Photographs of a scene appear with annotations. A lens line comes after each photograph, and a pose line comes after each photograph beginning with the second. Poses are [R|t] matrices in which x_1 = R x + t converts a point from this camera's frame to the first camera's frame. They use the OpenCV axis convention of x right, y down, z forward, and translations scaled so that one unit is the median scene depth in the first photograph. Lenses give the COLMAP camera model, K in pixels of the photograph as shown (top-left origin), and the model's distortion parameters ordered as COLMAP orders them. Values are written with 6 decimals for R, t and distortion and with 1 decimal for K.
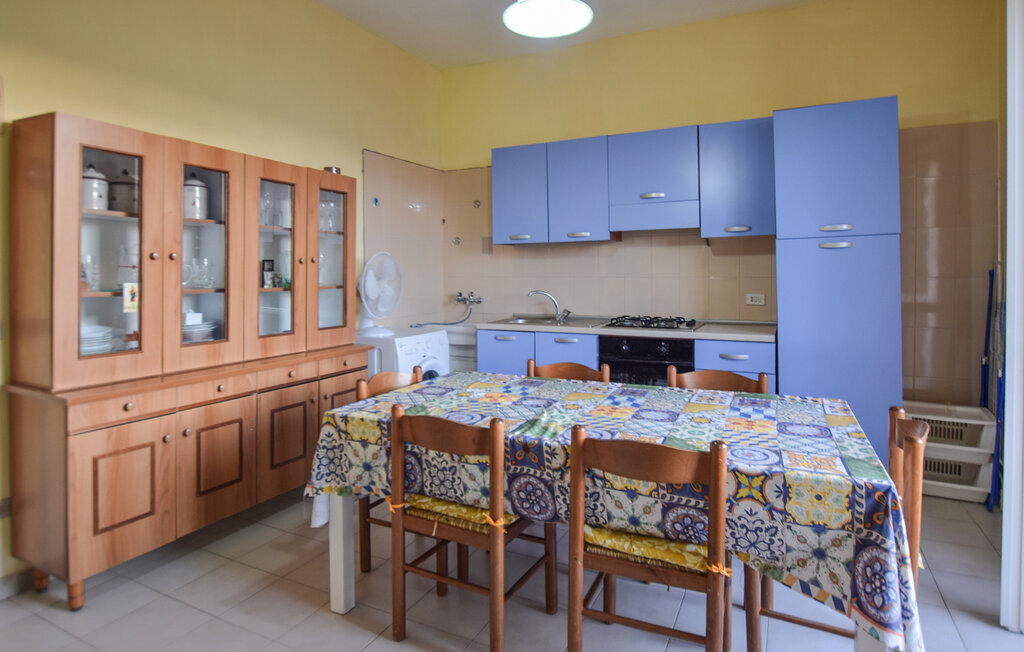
lens RADIAL K [[571.7, 0, 512.8], [0, 571.7, 282.2], [0, 0, 1]] dist [-0.019833, 0.000038]
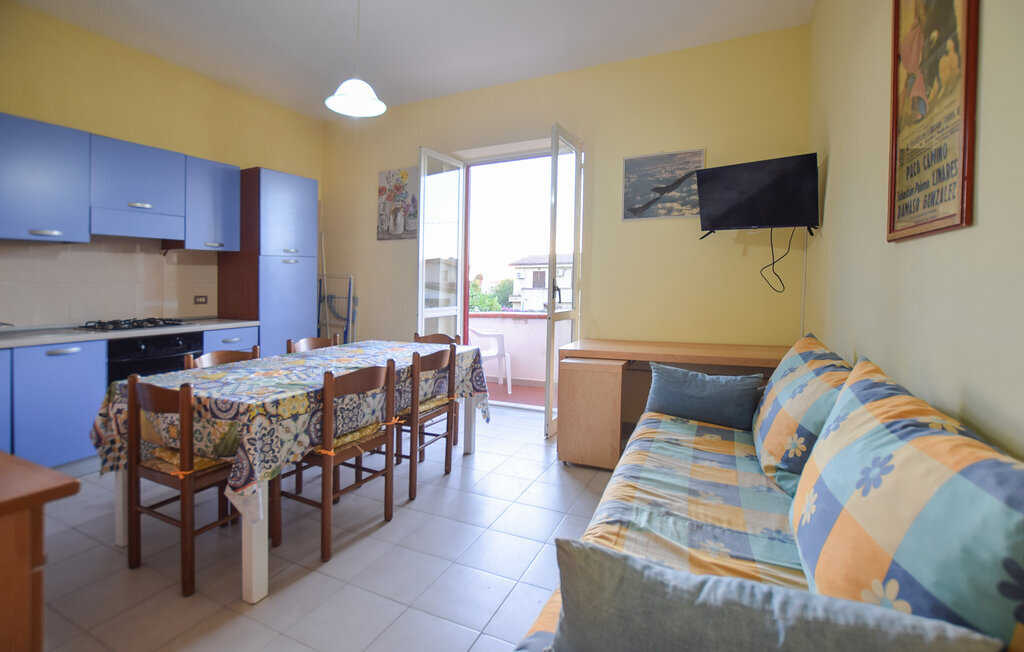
lens RADIAL K [[472.4, 0, 516.2], [0, 472.4, 299.6], [0, 0, 1]] dist [-0.000314, -0.000225]
pose [[-0.025487, -0.027843, 0.999287, -0.909402], [0.022668, 0.999339, 0.028422, 0.022787], [-0.999418, 0.023376, -0.024839, 0.431919]]
